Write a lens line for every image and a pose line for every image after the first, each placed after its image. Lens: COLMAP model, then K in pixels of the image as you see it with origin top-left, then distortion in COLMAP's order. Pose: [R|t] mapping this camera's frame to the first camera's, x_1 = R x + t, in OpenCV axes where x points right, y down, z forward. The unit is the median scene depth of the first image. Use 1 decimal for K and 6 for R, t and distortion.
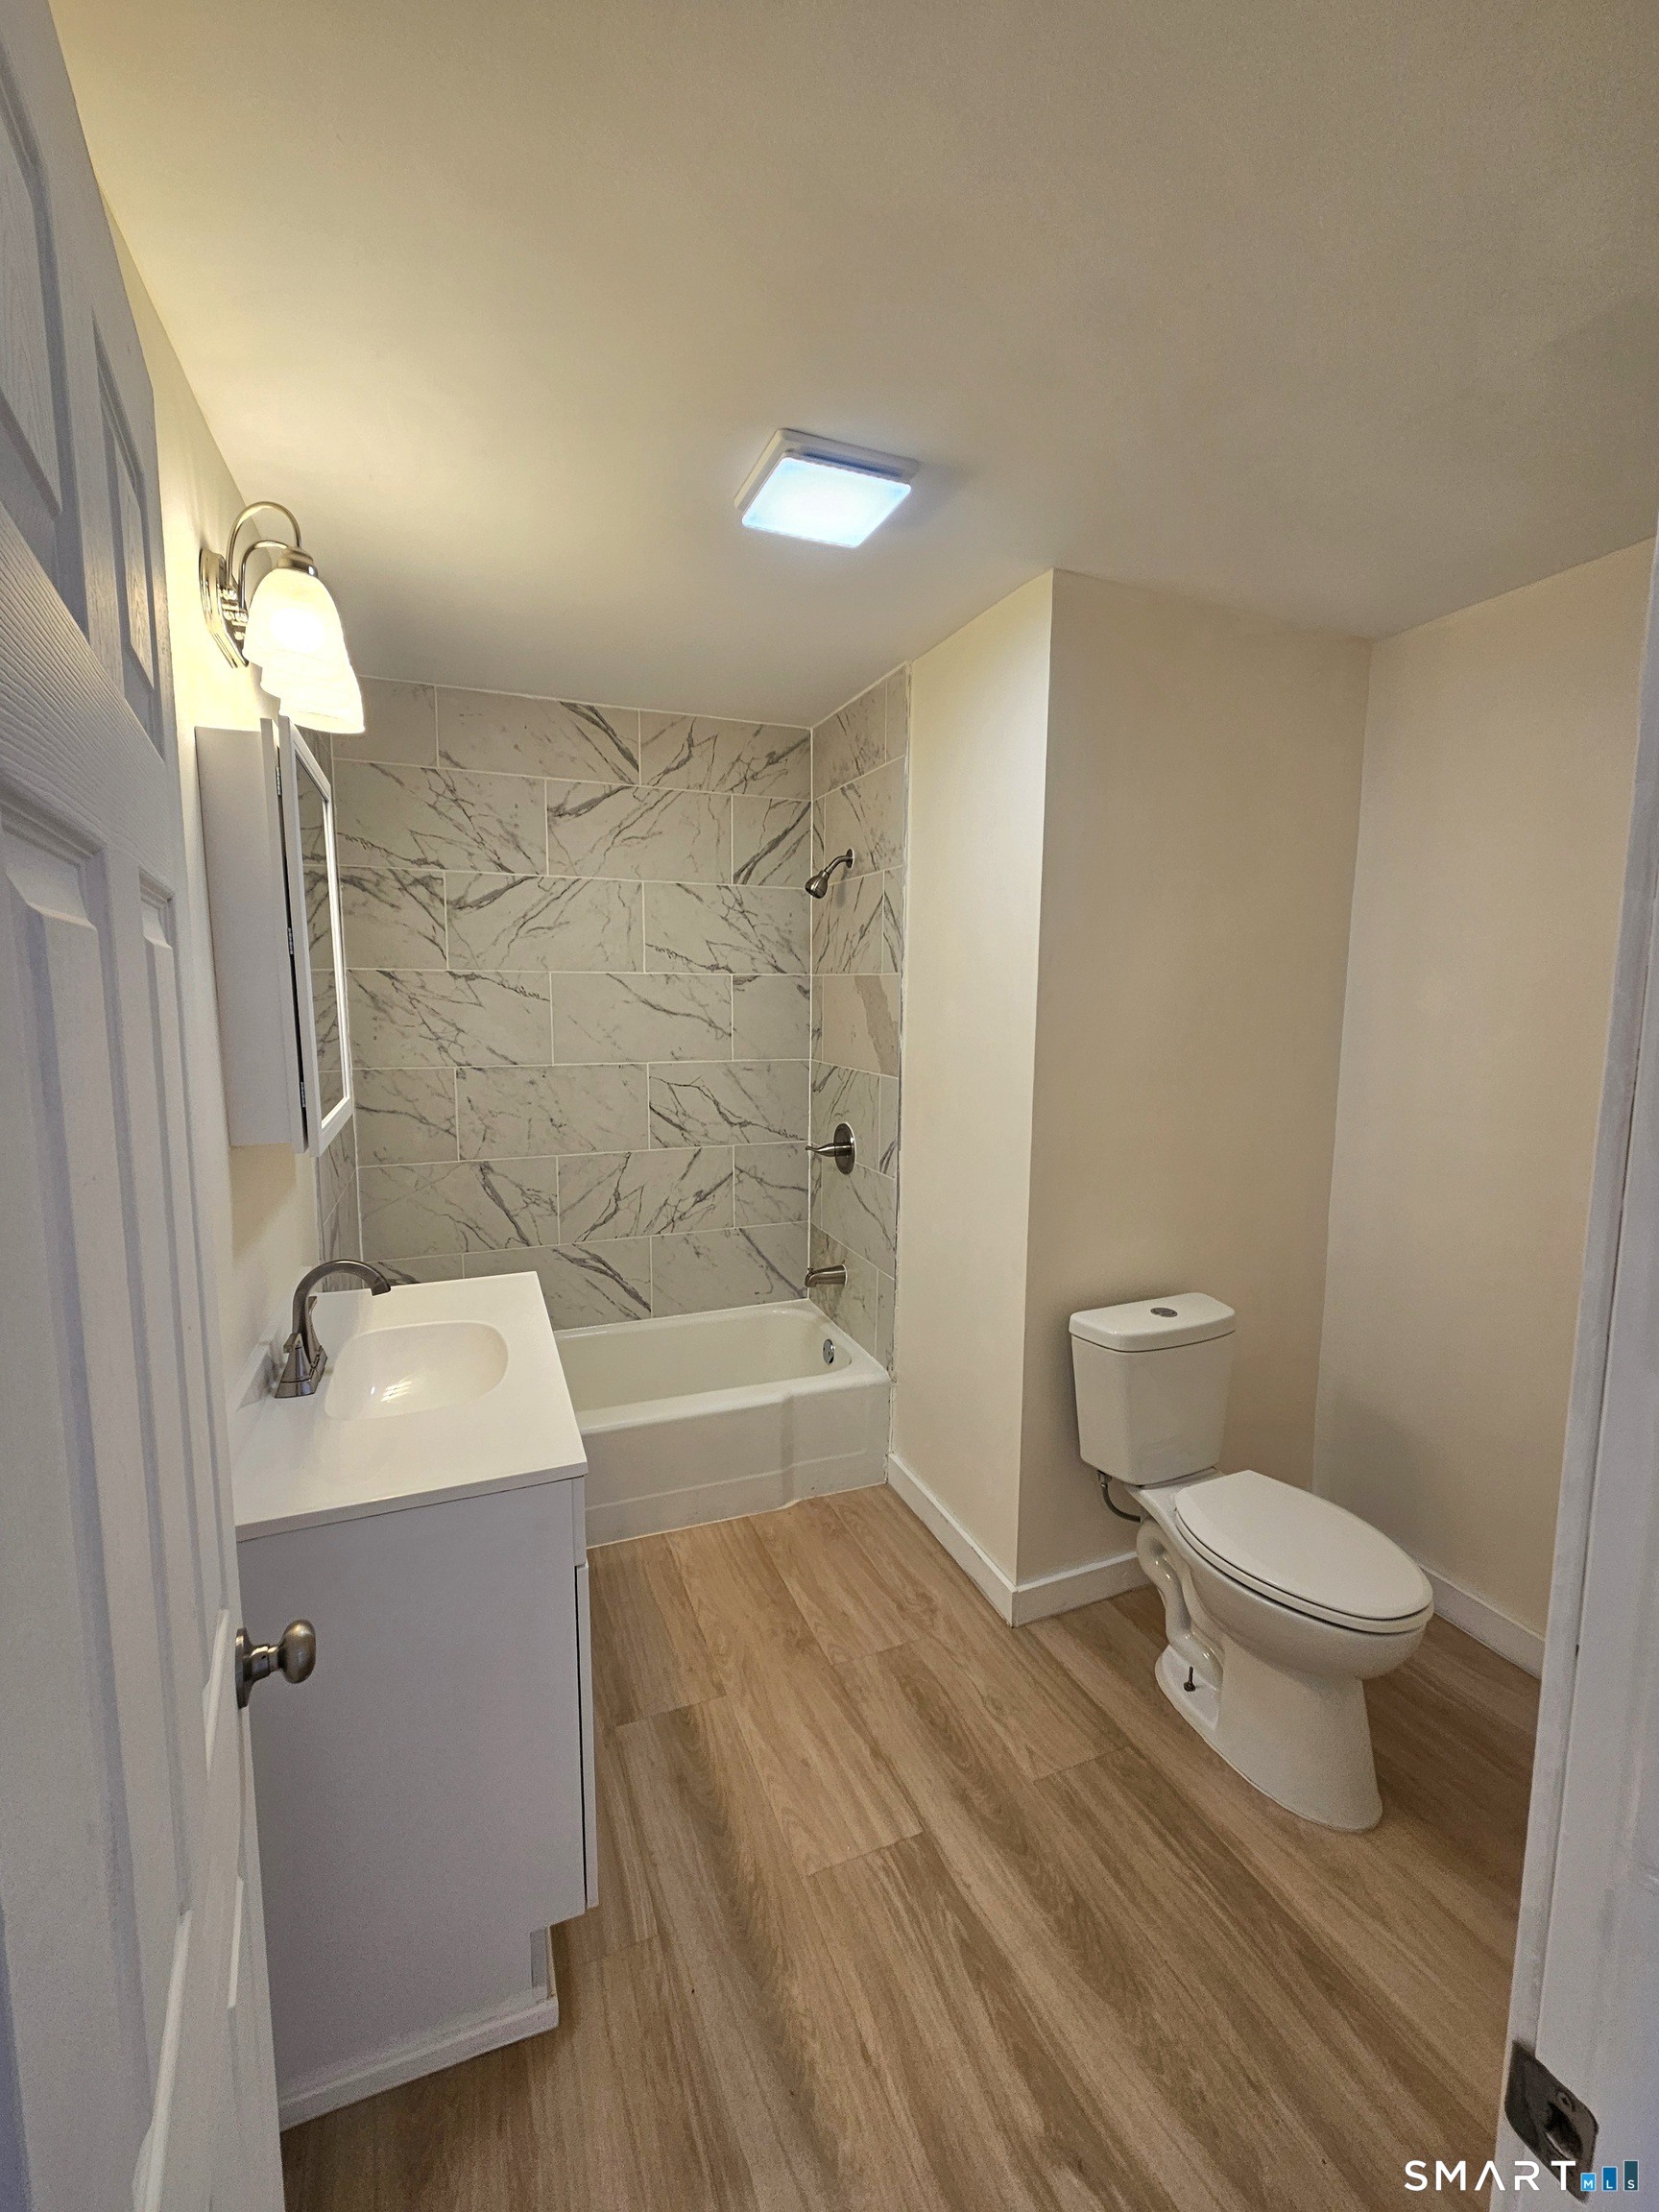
lens RADIAL K [[908.3, 0, 837.7], [0, 908.3, 1090.5], [0, 0, 1]] dist [0.003659, -0.000589]
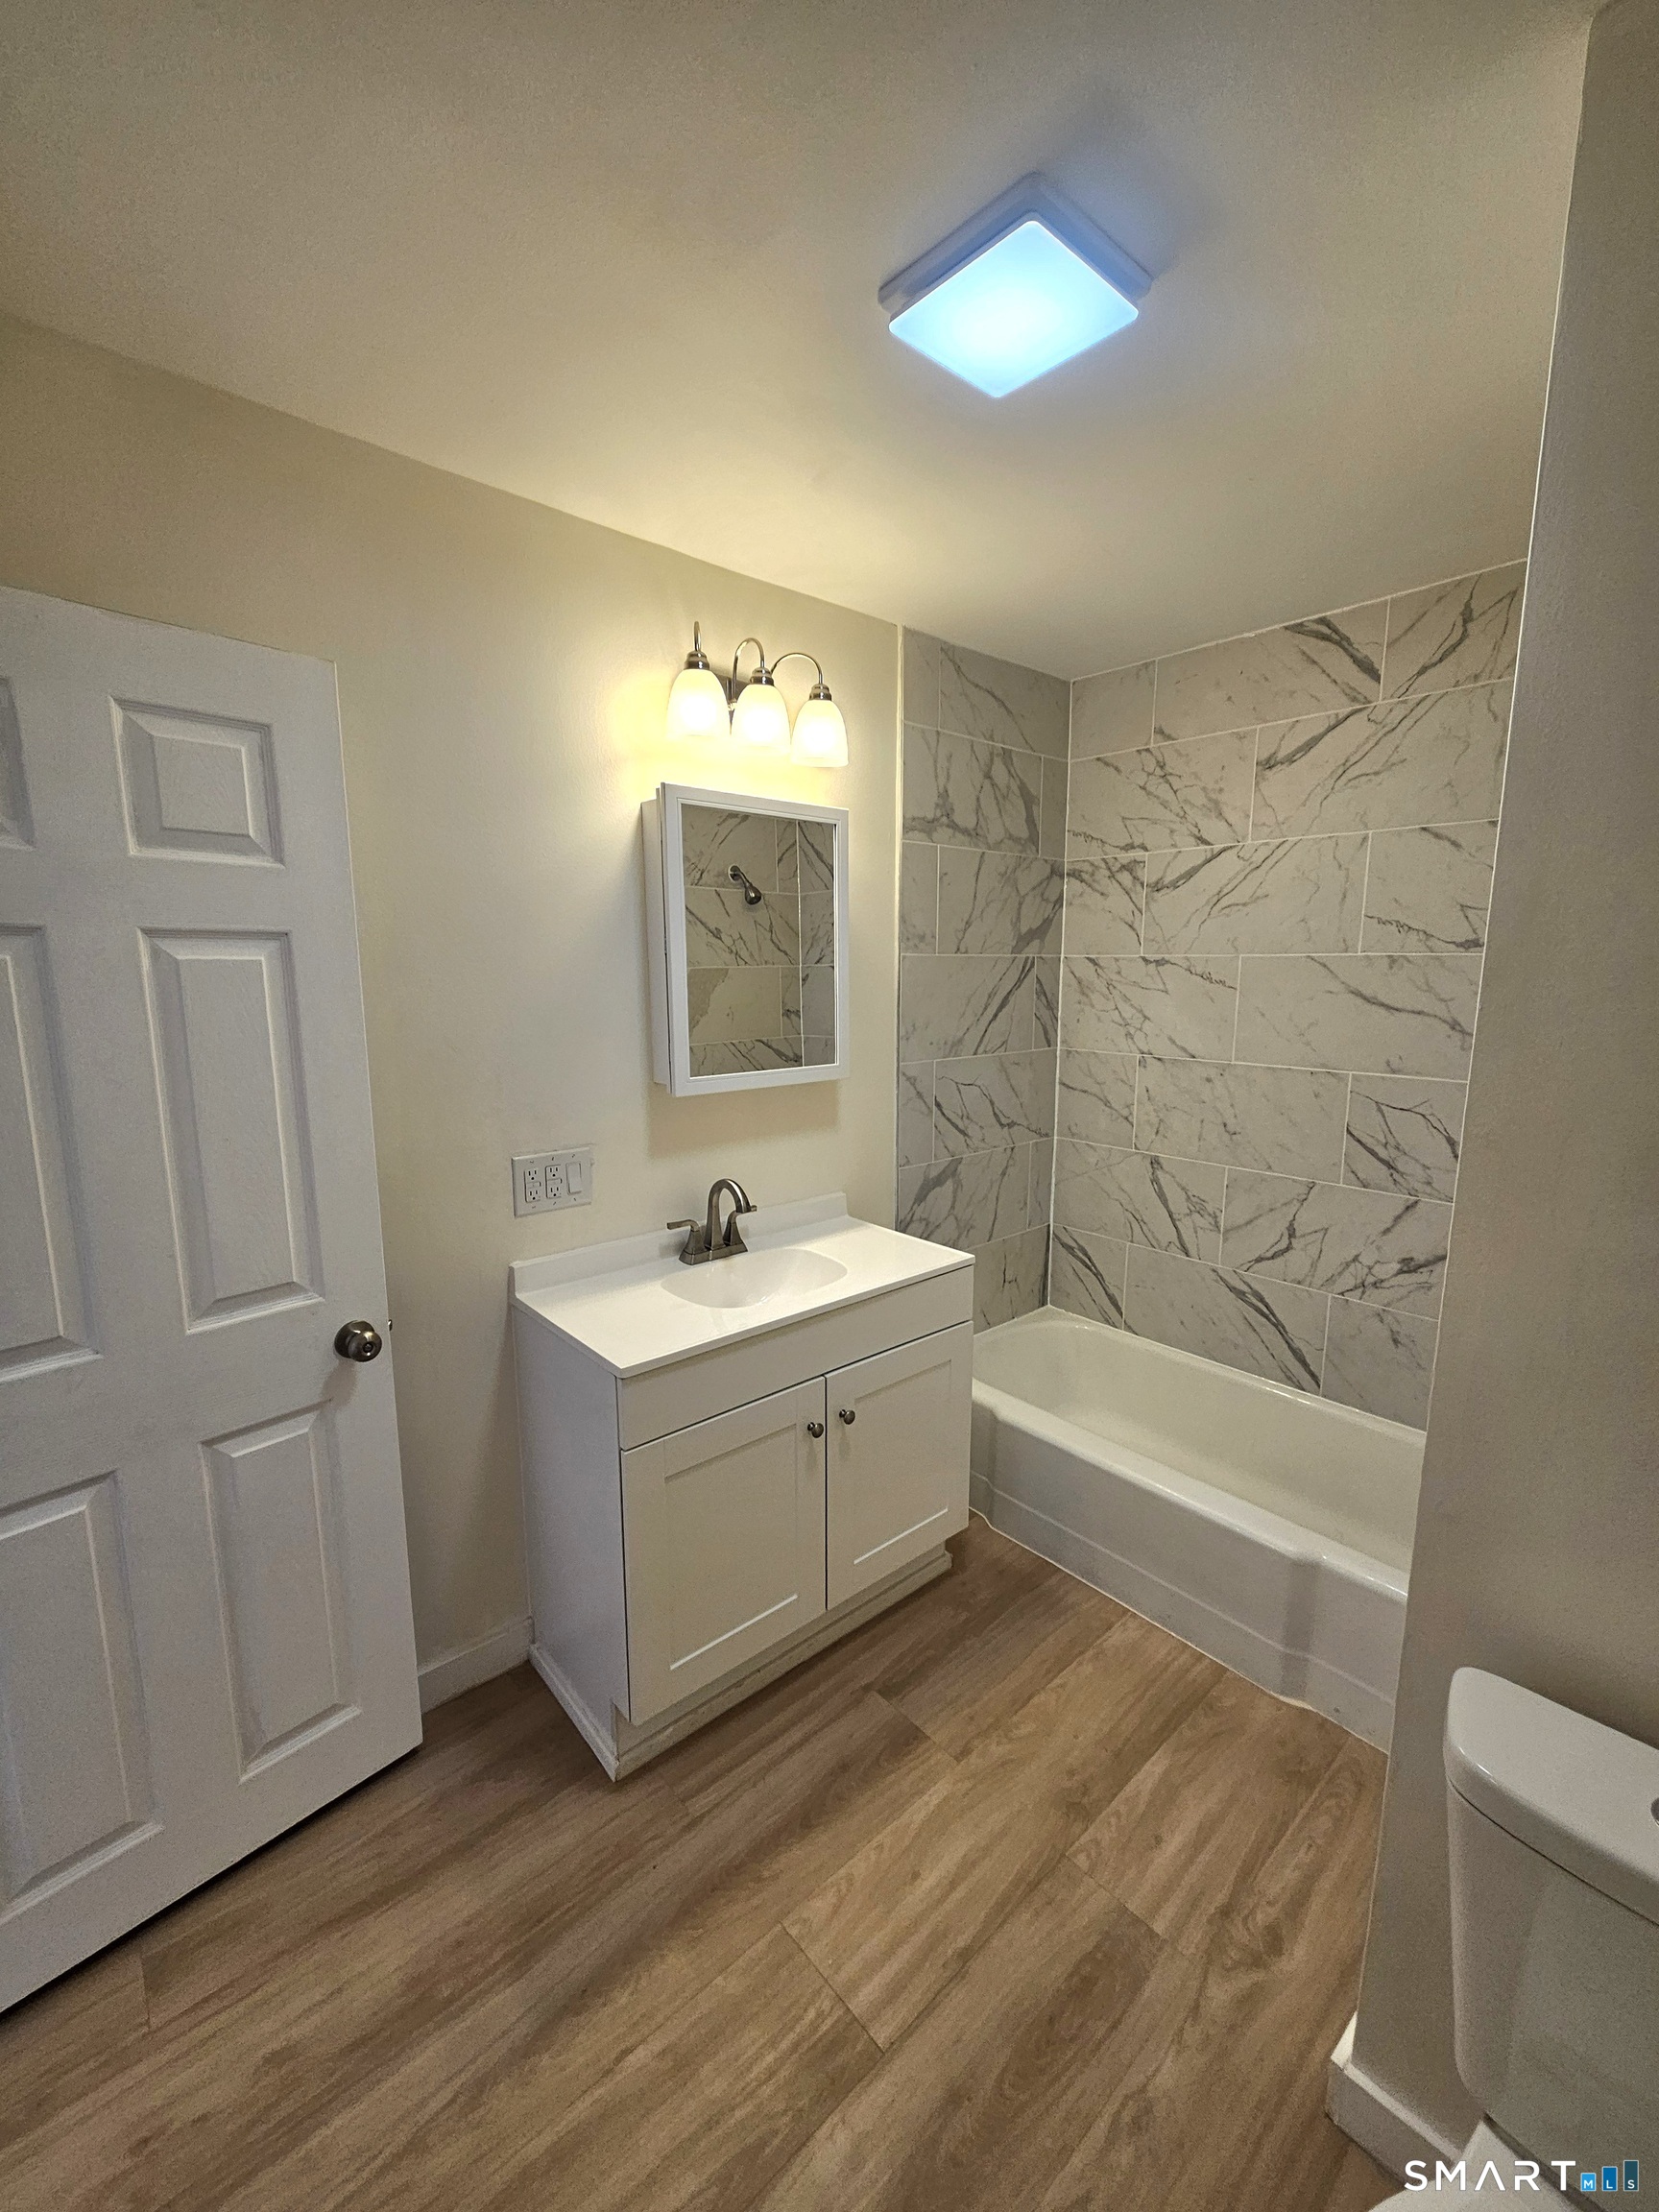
lens RADIAL K [[908.3, 0, 838.6], [0, 908.3, 1109.3], [0, 0, 1]] dist [0.003659, -0.000589]
pose [[0.337778, 0.141412, -0.930542, 0.454362], [-0.107013, 0.988008, 0.111301, -0.048687], [0.935123, 0.061985, 0.348860, 0.414488]]
